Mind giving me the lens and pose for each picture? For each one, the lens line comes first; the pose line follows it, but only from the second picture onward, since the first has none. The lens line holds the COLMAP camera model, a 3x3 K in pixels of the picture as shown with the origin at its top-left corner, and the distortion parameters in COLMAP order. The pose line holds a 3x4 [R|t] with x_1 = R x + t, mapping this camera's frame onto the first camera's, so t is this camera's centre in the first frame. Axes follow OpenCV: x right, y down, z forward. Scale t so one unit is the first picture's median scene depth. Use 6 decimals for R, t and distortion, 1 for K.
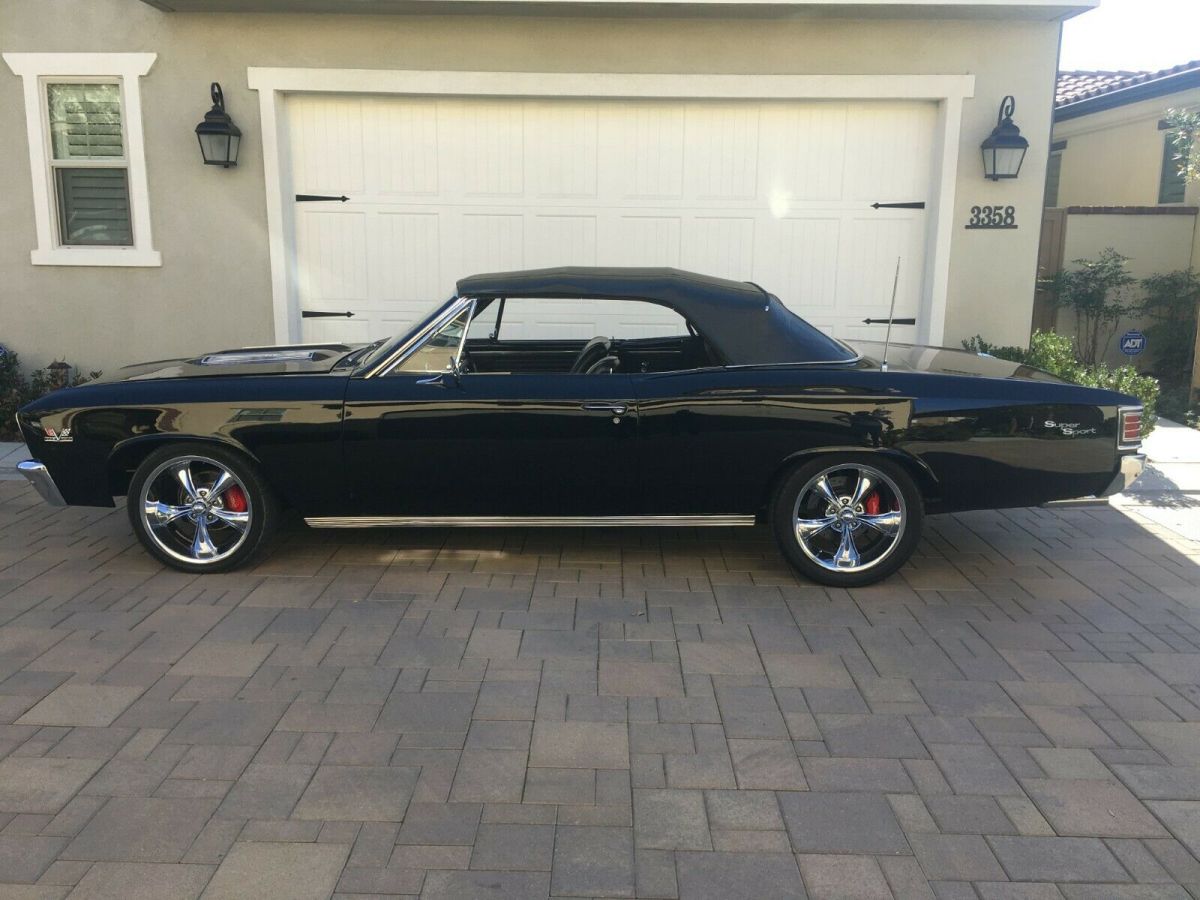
lens RADIAL K [[1031.4, 0, 602.9], [0, 1031.4, 451.4], [0, 0, 1]] dist [0.082147, -0.121427]
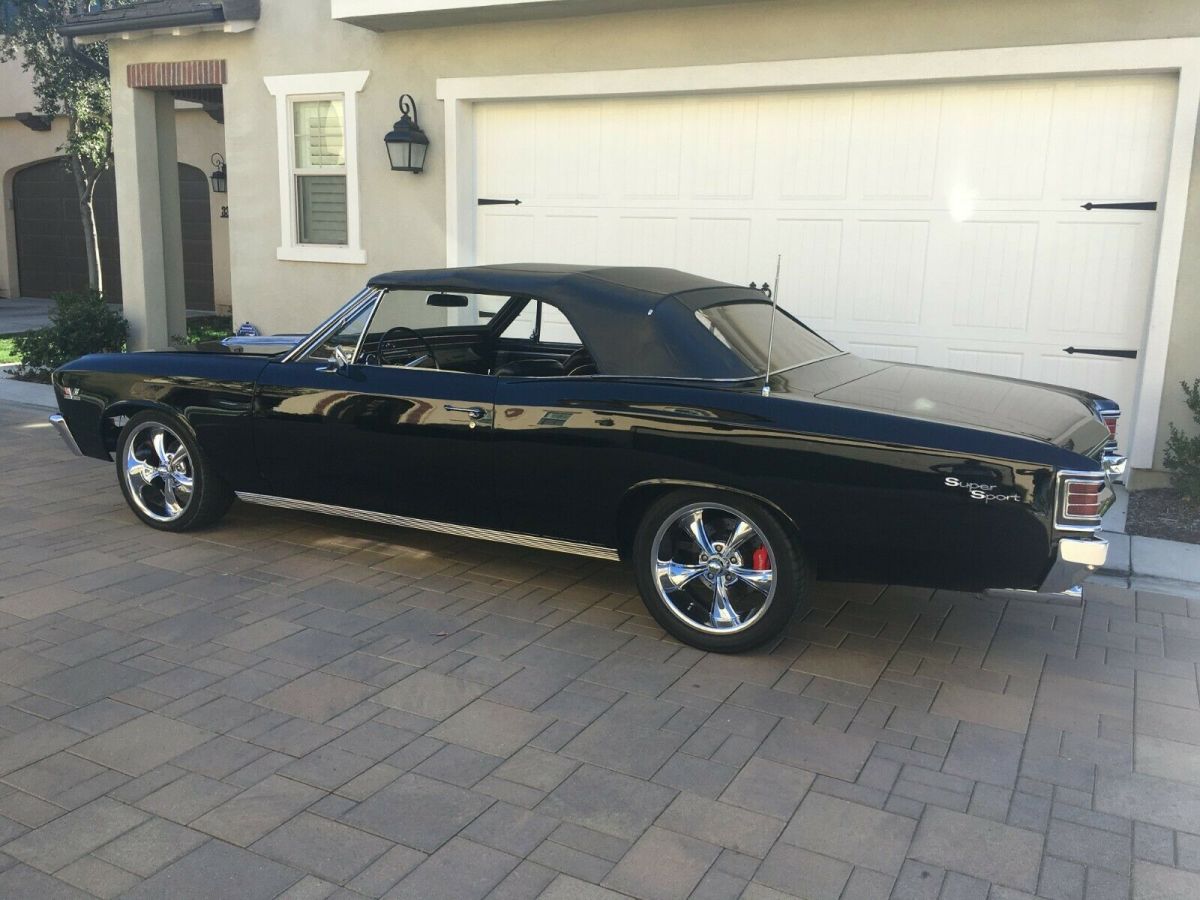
lens RADIAL K [[1031.4, 0, 602.9], [0, 1031.4, 451.4], [0, 0, 1]] dist [0.082147, -0.121427]
pose [[0.892584, 0.101918, -0.439212, 0.505744], [-0.109679, 0.993937, 0.007747, -0.025051], [0.437339, 0.041258, 0.898350, 0.210777]]
